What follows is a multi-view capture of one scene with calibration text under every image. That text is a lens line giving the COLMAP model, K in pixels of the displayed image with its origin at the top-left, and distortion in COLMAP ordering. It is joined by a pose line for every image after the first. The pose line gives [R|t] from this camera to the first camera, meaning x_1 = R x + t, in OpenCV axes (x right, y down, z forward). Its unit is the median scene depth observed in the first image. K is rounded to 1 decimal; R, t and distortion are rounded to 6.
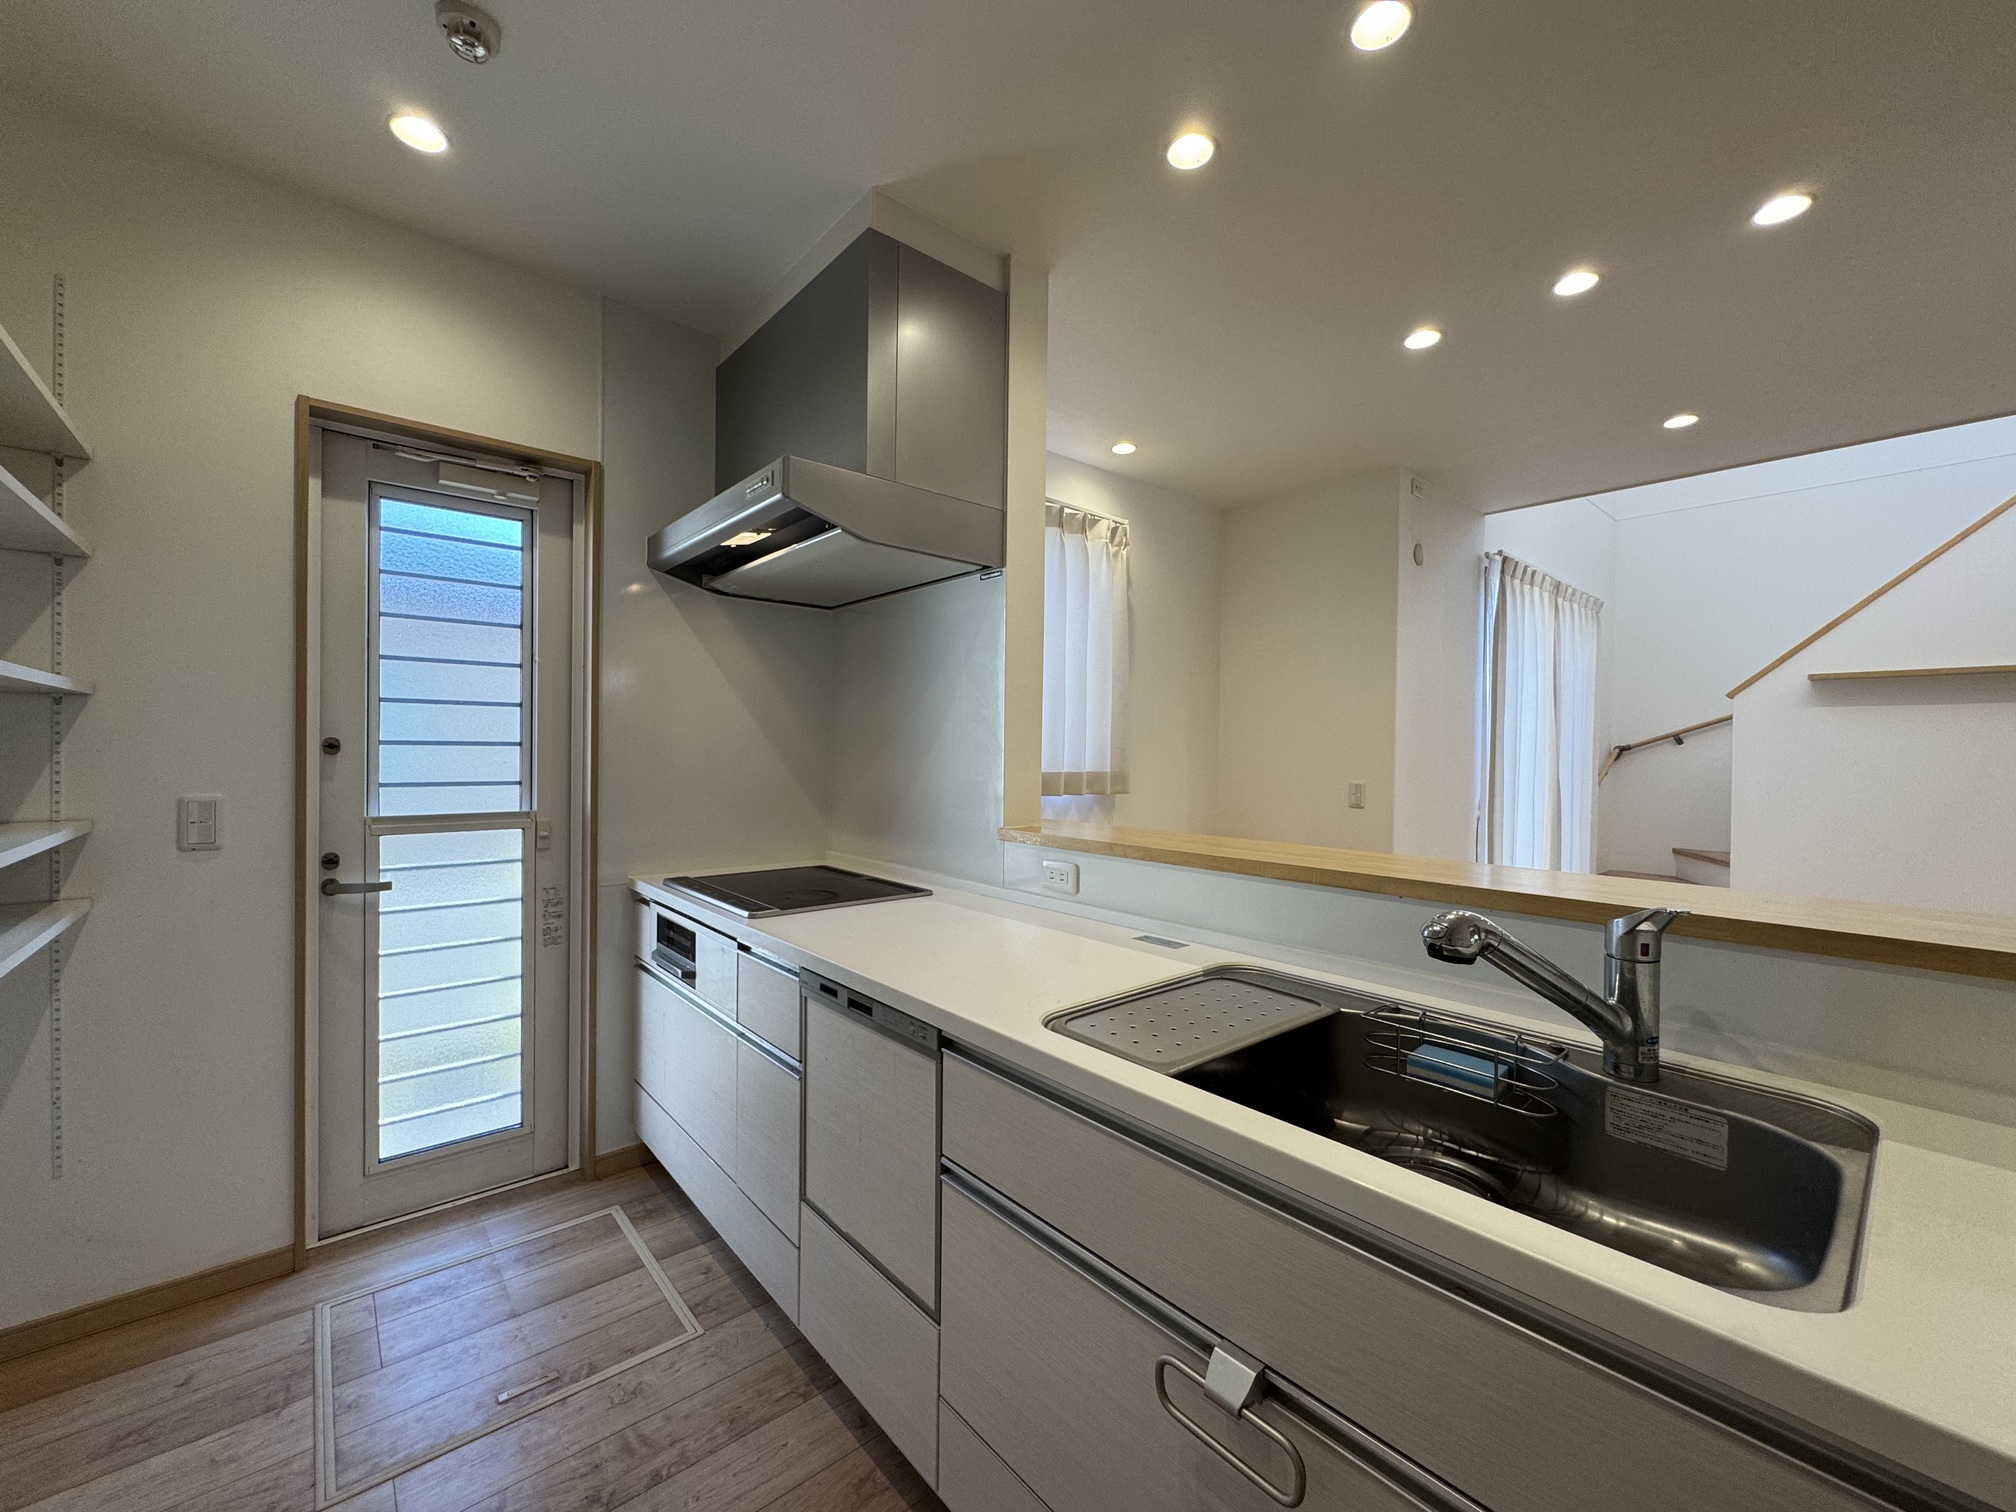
lens RADIAL K [[809.5, 0, 1005.0], [0, 809.5, 753.1], [0, 0, 1]] dist [-0.000069, -0.000039]
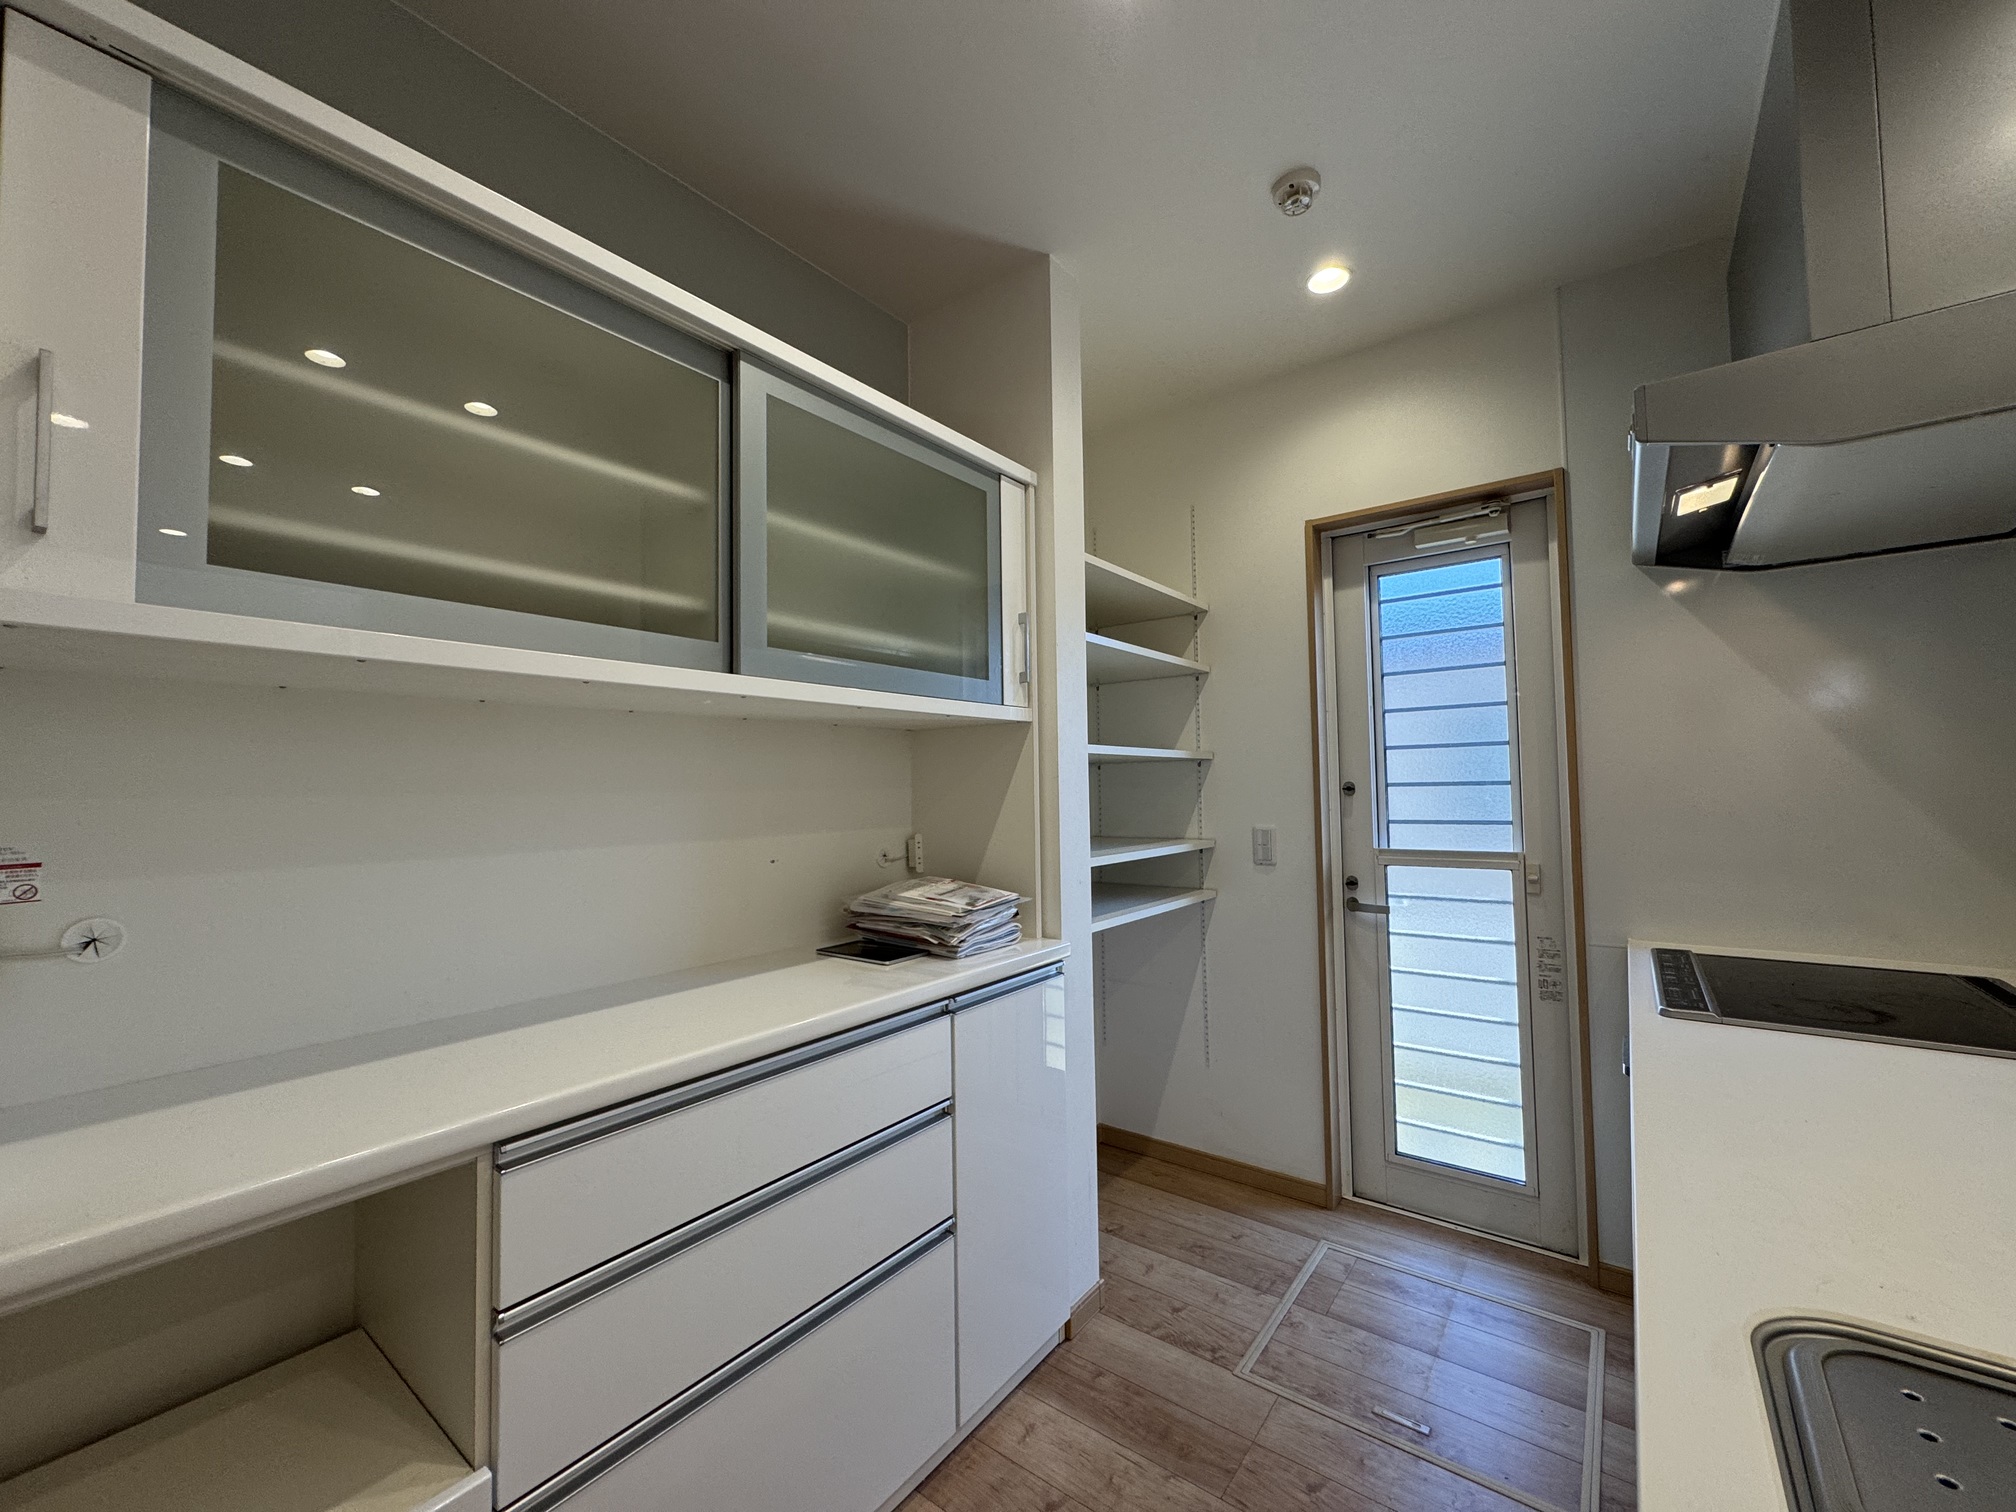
lens RADIAL K [[809.5, 0, 1005.2], [0, 809.5, 754.9], [0, 0, 1]] dist [-0.000069, -0.000039]
pose [[0.200562, -0.056026, -0.978078, 0.259650], [0.015601, 0.998419, -0.053992, -0.001873], [0.979557, -0.004430, 0.201119, 0.232248]]
